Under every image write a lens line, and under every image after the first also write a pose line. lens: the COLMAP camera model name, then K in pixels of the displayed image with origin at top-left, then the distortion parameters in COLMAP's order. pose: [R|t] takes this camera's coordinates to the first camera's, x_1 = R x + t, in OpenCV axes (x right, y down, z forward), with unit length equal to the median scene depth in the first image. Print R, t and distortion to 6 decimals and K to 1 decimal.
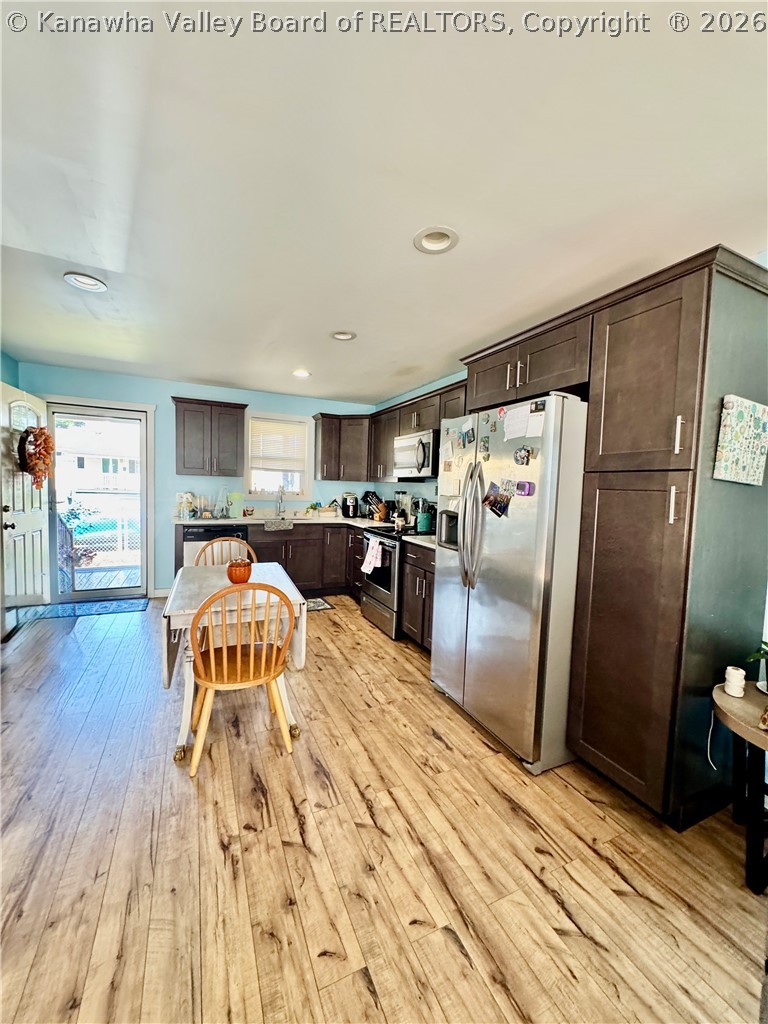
lens RADIAL K [[409.4, 0, 384.0], [0, 409.4, 512.0], [0, 0, 1]] dist [-0.001448, -0.000106]
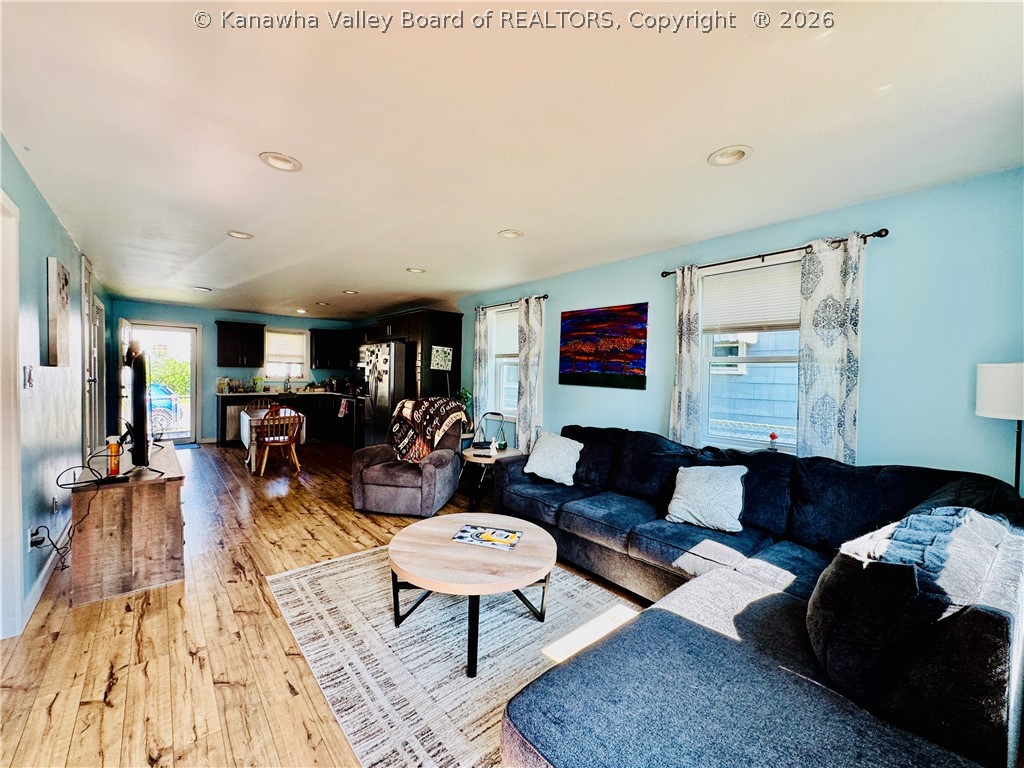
lens RADIAL K [[410.3, 0, 510.7], [0, 410.3, 381.7], [0, 0, 1]] dist [-0.000275, -0.000209]
pose [[0.961978, -0.018518, 0.272497, 0.428352], [0.028803, 0.999014, -0.033792, 0.146331], [-0.271602, 0.040356, 0.961563, -2.229686]]
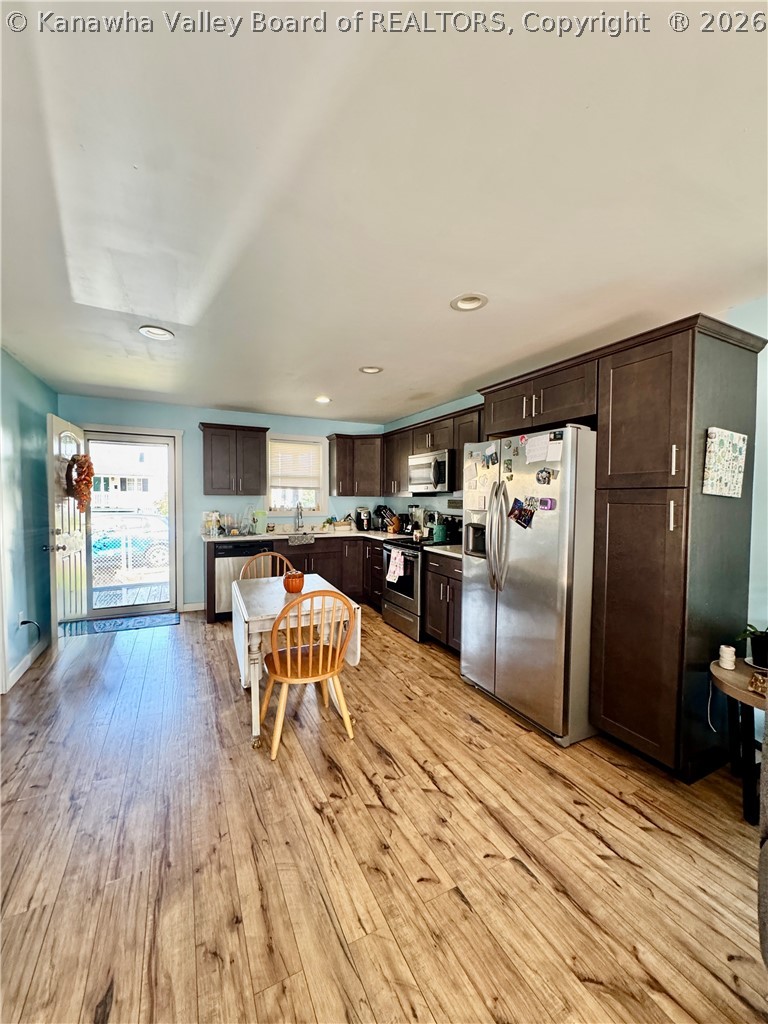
lens RADIAL K [[409.4, 0, 384.0], [0, 409.4, 512.0], [0, 0, 1]] dist [-0.001448, -0.000106]
pose [[0.999269, -0.026122, 0.027930, -0.172377], [0.026846, 0.999304, -0.025885, -0.016473], [-0.027234, 0.026616, 0.999275, -0.186339]]
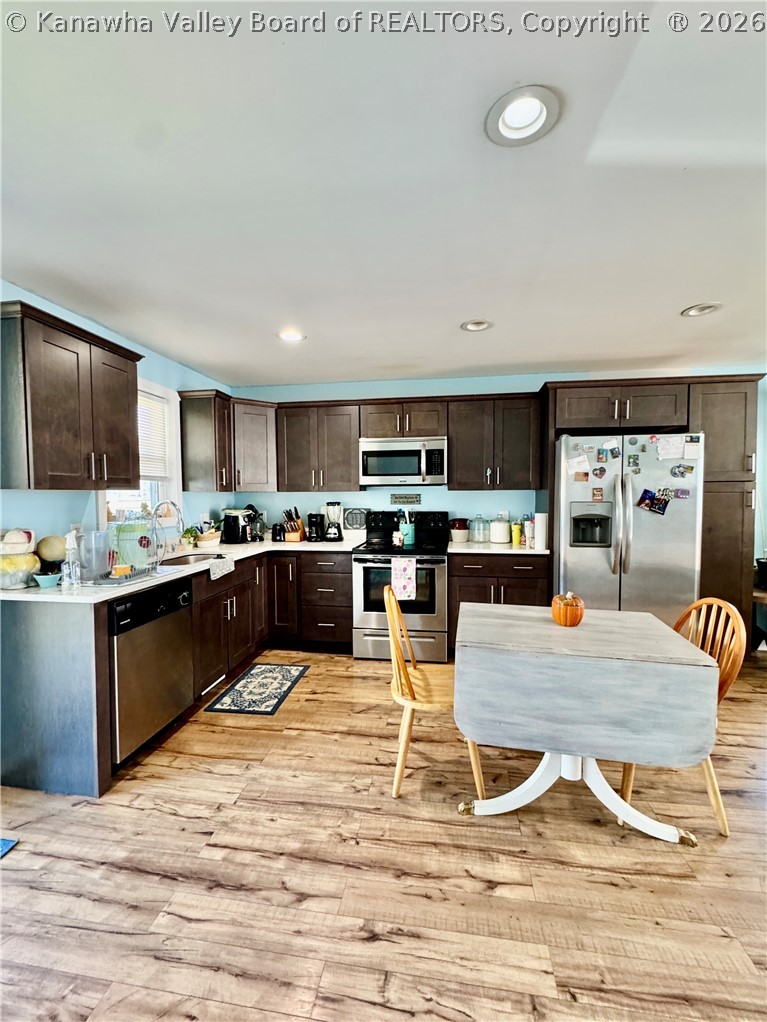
lens RADIAL K [[435.9, 0, 383.7], [0, 435.9, 505.5], [0, 0, 1]] dist [0.014667, 0.000033]
pose [[0.557807, -0.060022, 0.827798, -1.633537], [0.077137, 0.996814, 0.020299, -0.135734], [-0.826379, 0.052531, 0.560659, 1.059677]]
